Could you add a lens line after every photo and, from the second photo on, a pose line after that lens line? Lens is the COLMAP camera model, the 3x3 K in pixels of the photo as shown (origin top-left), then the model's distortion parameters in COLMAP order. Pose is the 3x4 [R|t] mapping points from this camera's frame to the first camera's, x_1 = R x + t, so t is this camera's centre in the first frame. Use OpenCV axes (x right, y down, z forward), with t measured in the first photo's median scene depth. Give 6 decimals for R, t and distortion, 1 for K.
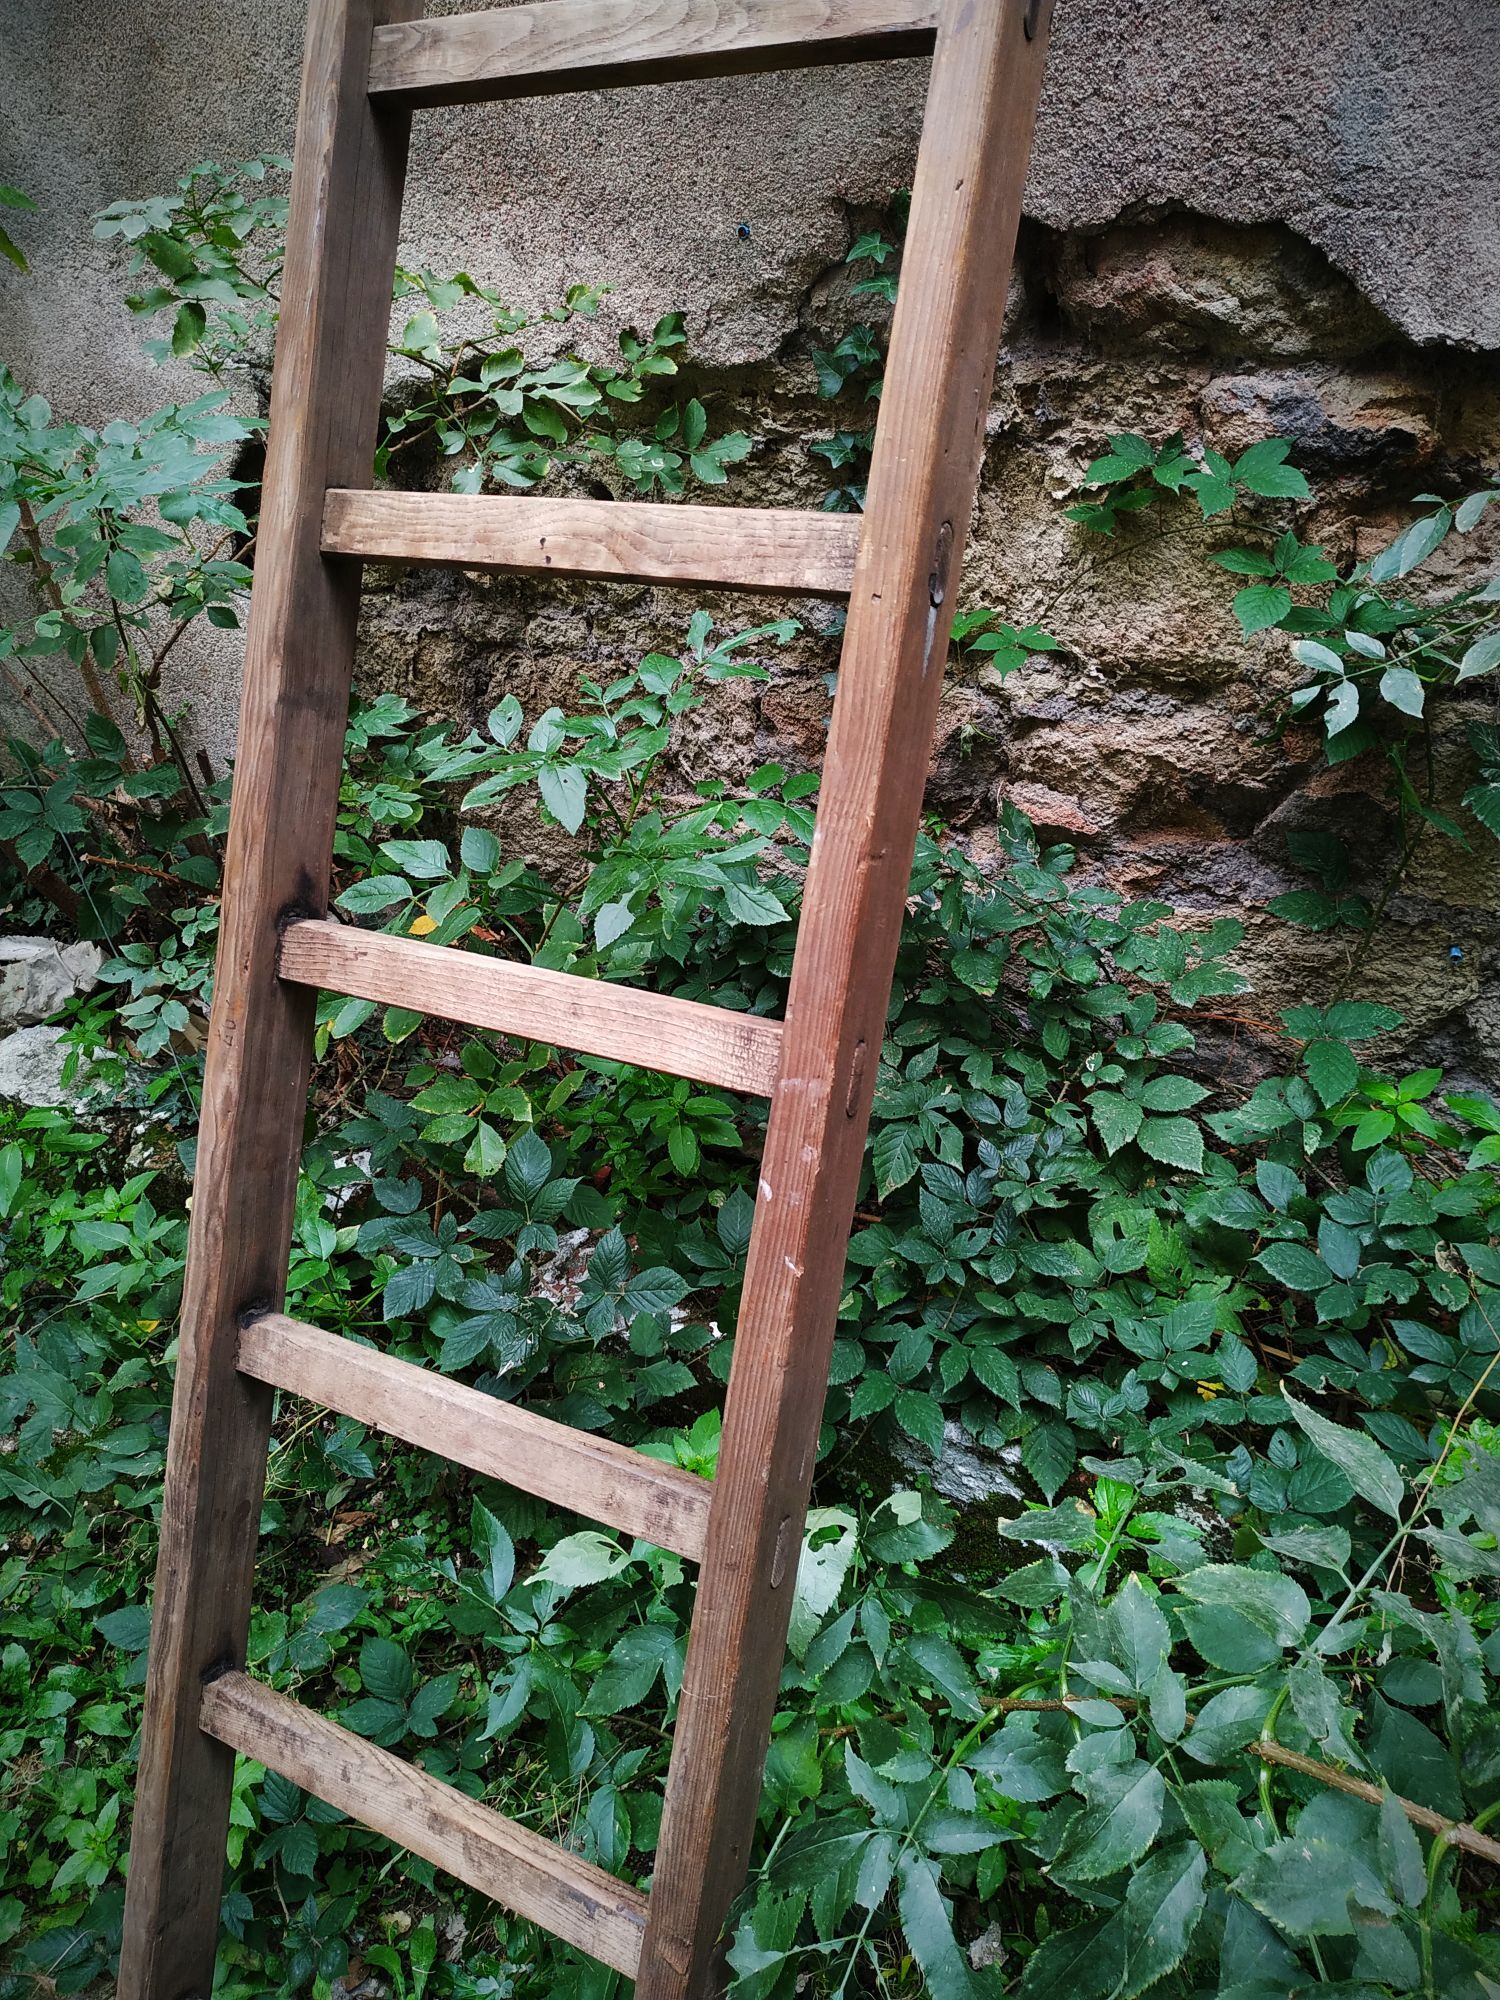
lens RADIAL K [[1437.4, 0, 730.6], [0, 1437.4, 1006.4], [0, 0, 1]] dist [-0.000082, -0.021834]
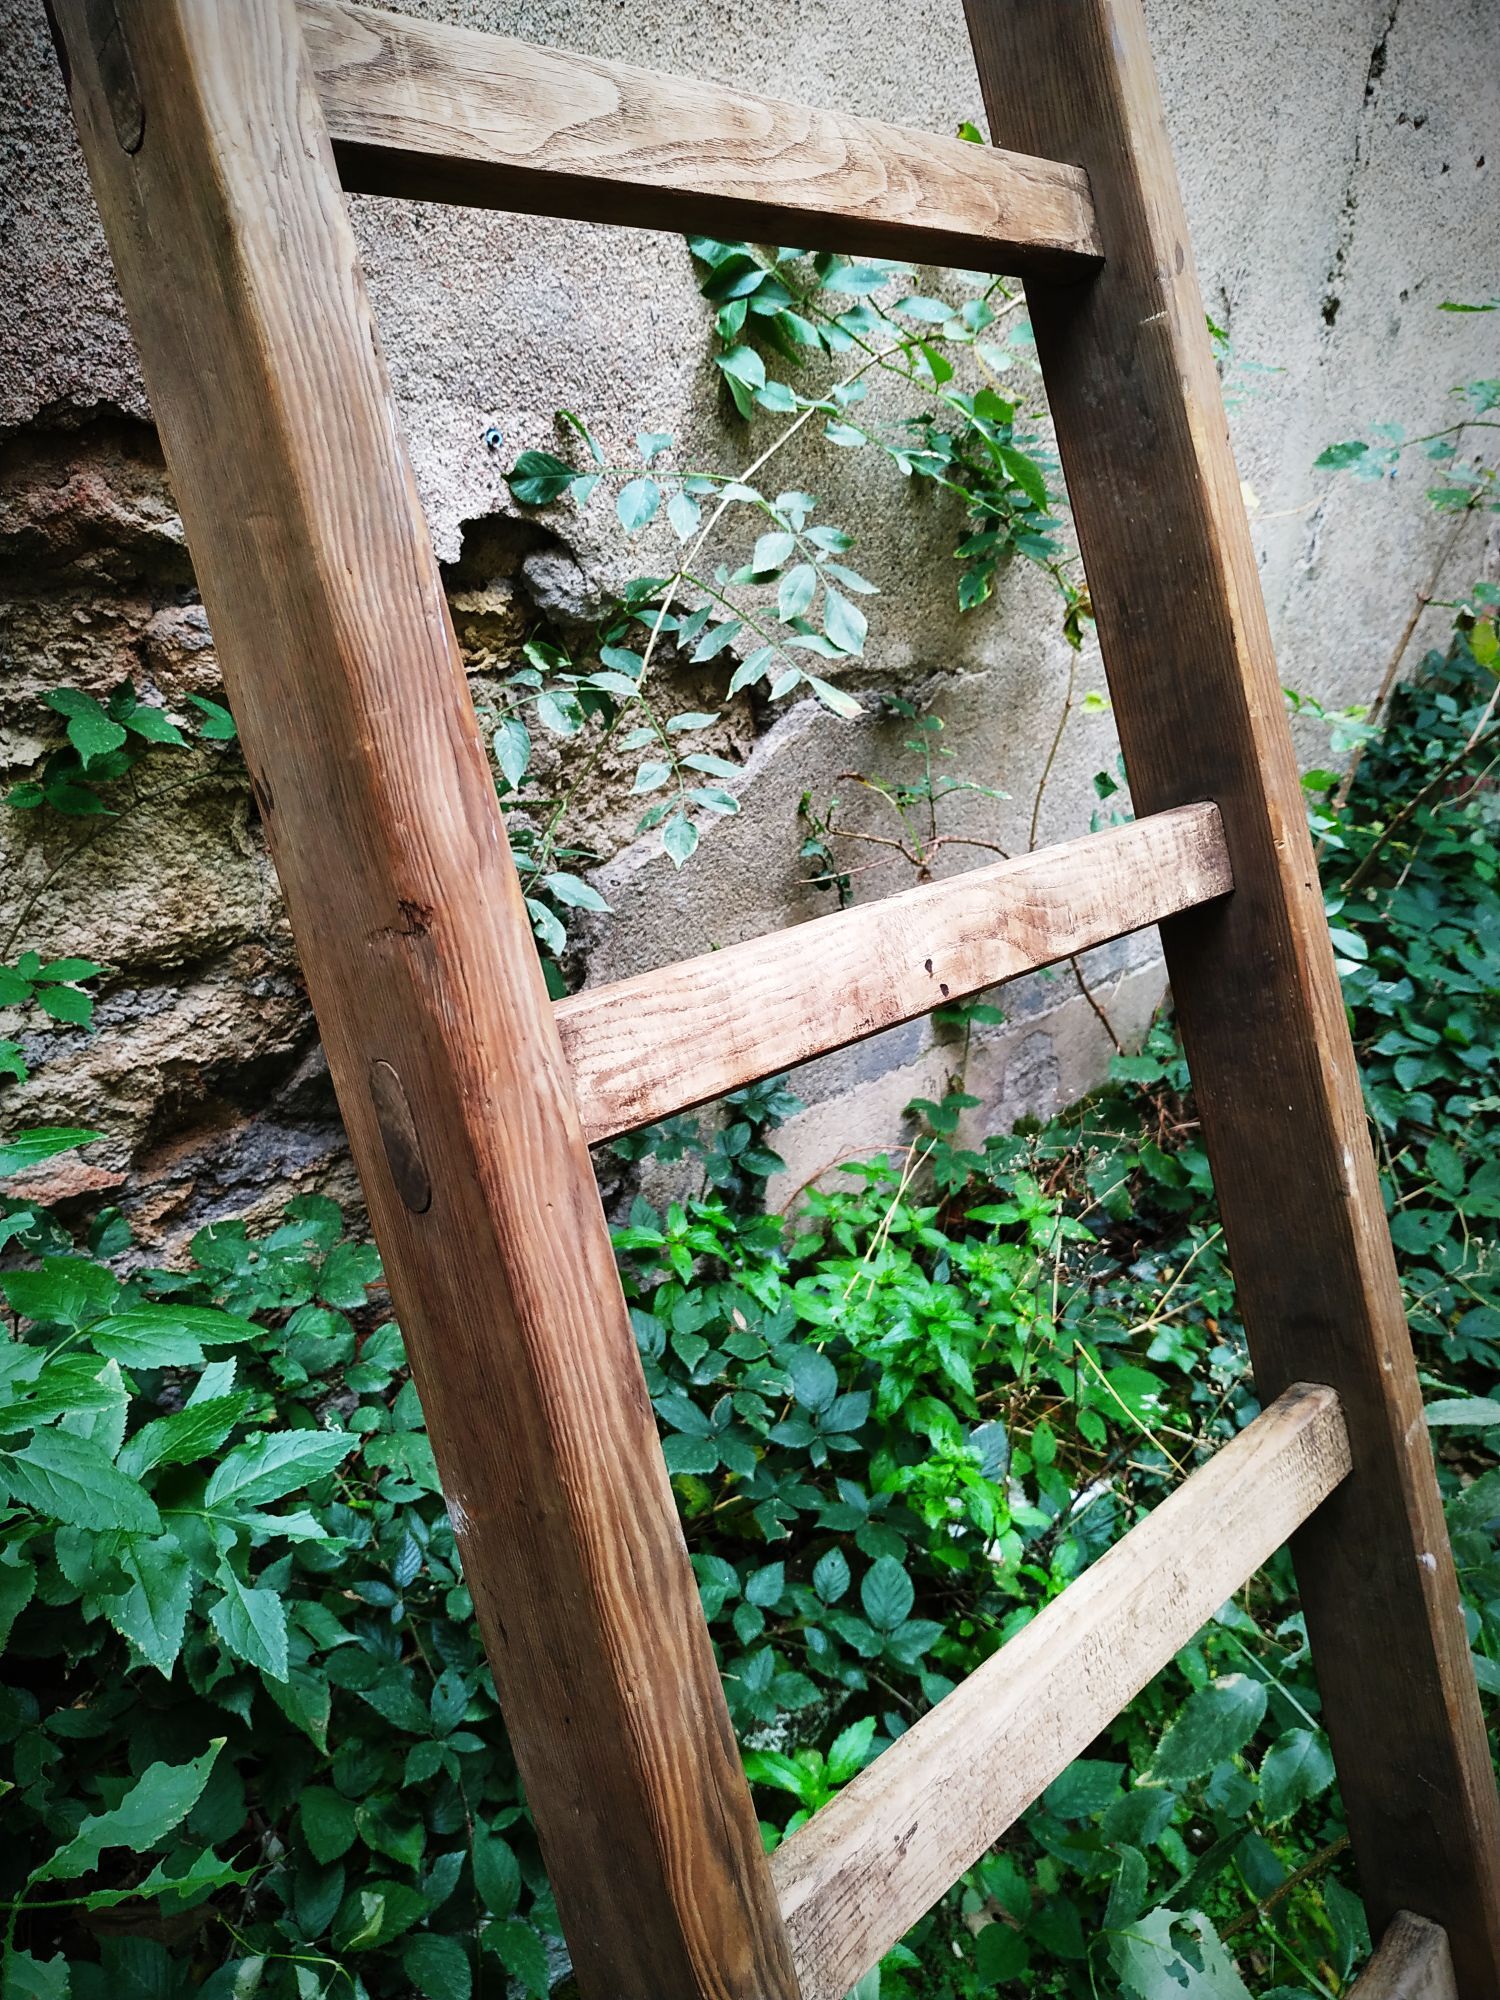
lens RADIAL K [[1464.3, 0, 734.7], [0, 1464.3, 1004.2], [0, 0, 1]] dist [0.030519, -0.064710]
pose [[0.281854, -0.313847, 0.906674, -0.370618], [0.416973, 0.891149, 0.178850, -0.231805], [-0.864113, 0.327649, 0.382040, 0.433381]]
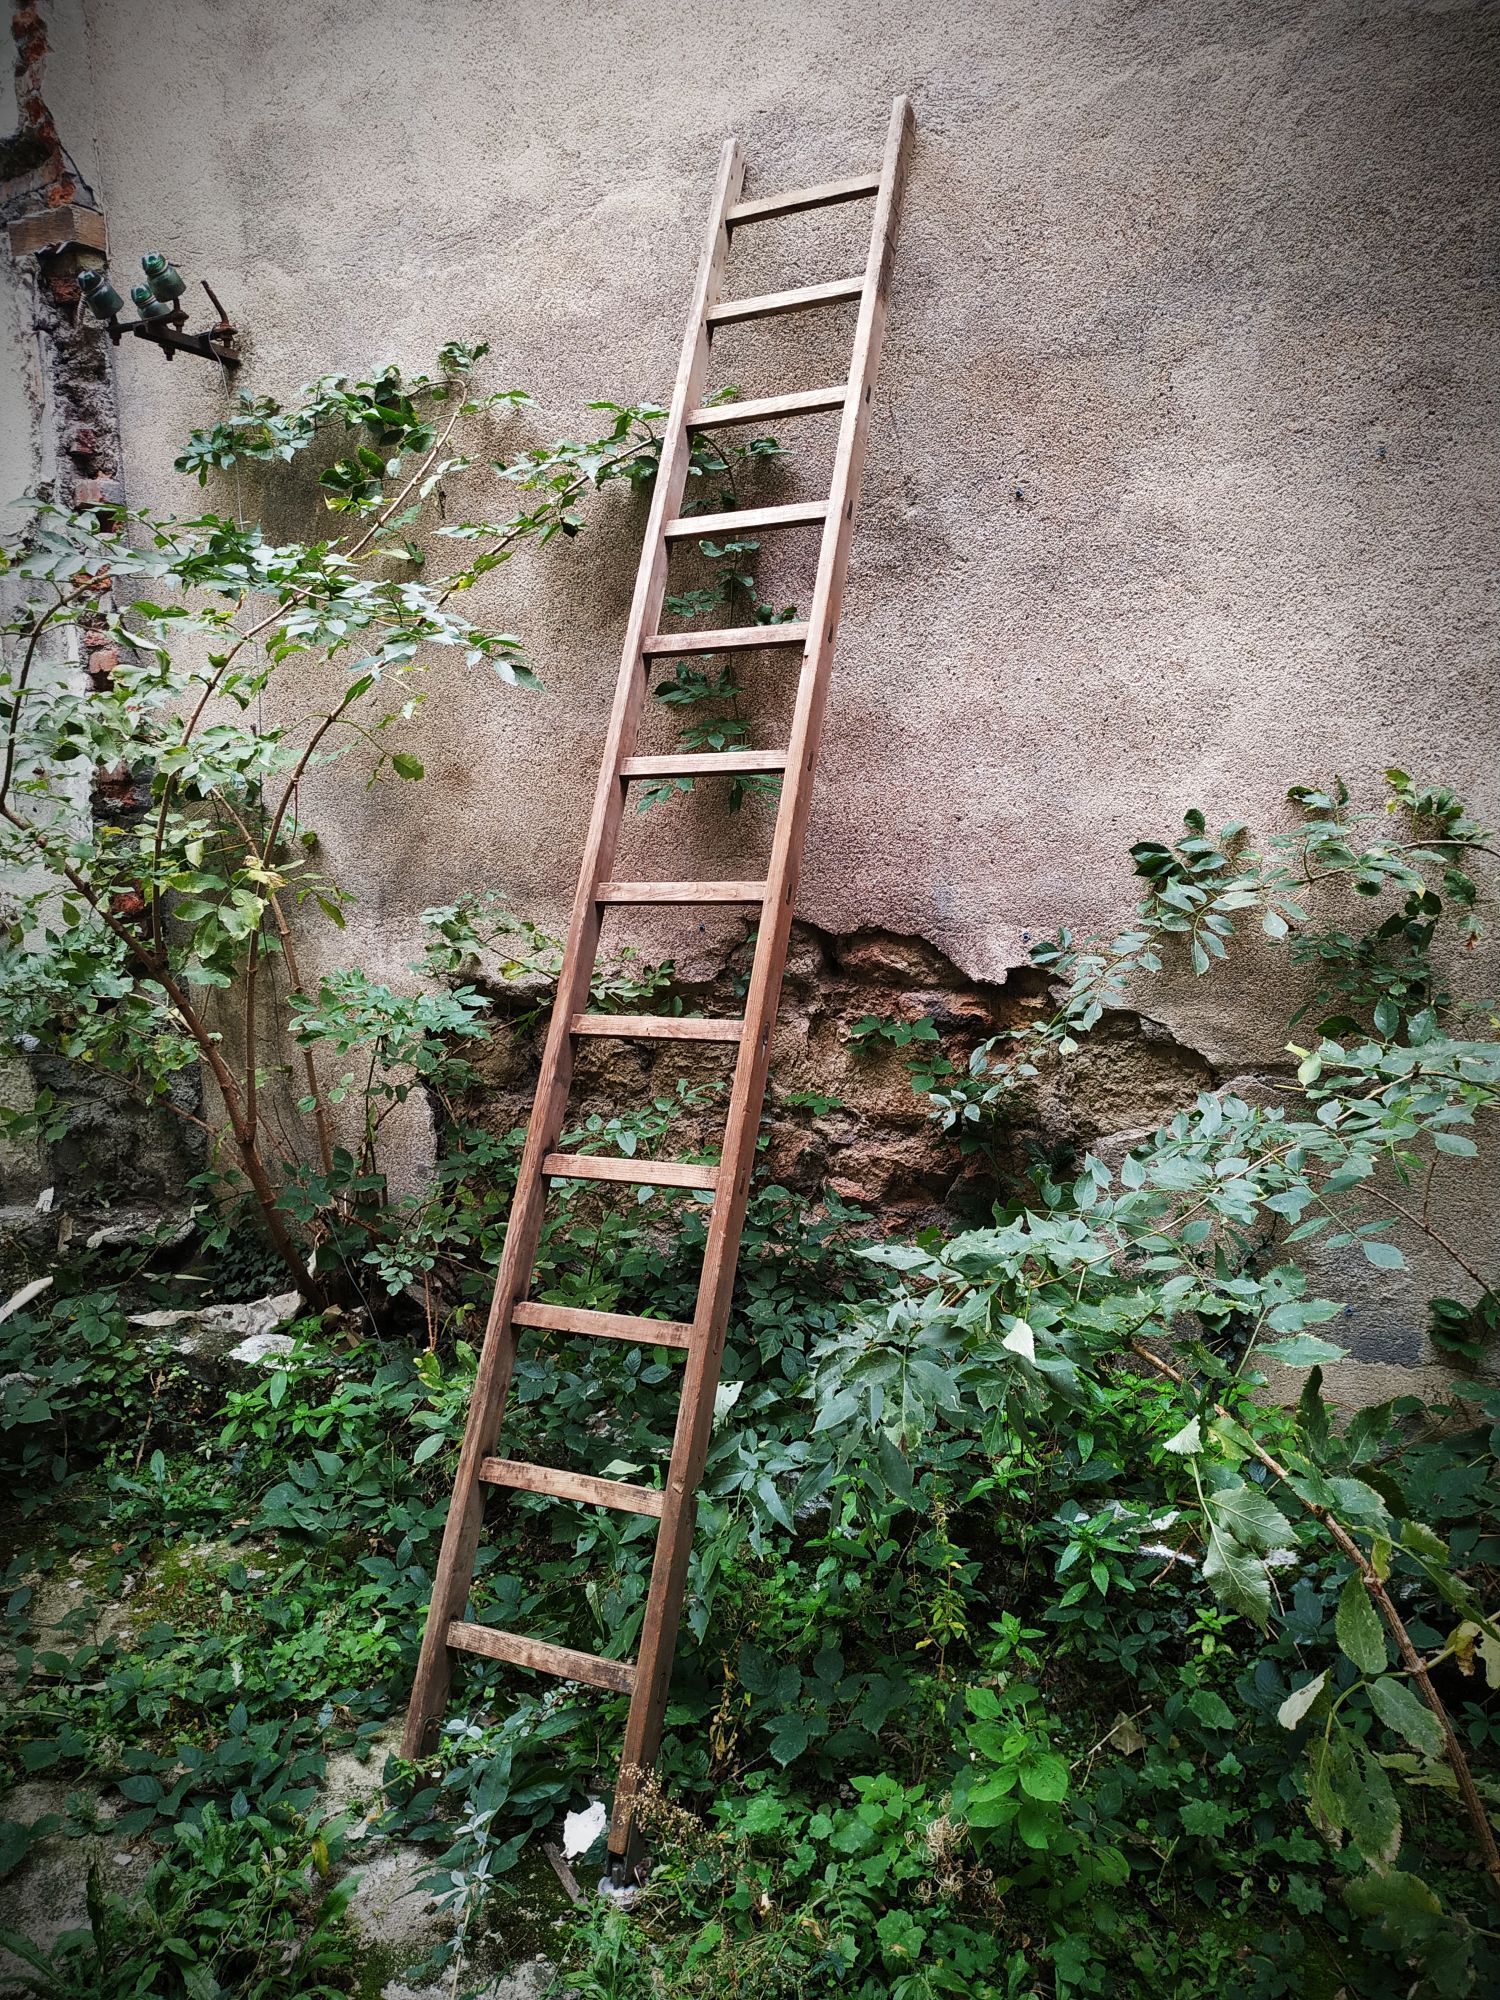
lens RADIAL K [[1392.9, 0, 750.4], [0, 1392.9, 1016.9], [0, 0, 1]] dist [-0.002677, -0.000402]
pose [[0.997599, 0.027746, 0.063448, -0.049878], [-0.001154, 0.922759, -0.385377, 0.437435], [-0.069239, 0.384378, 0.920575, -0.978096]]
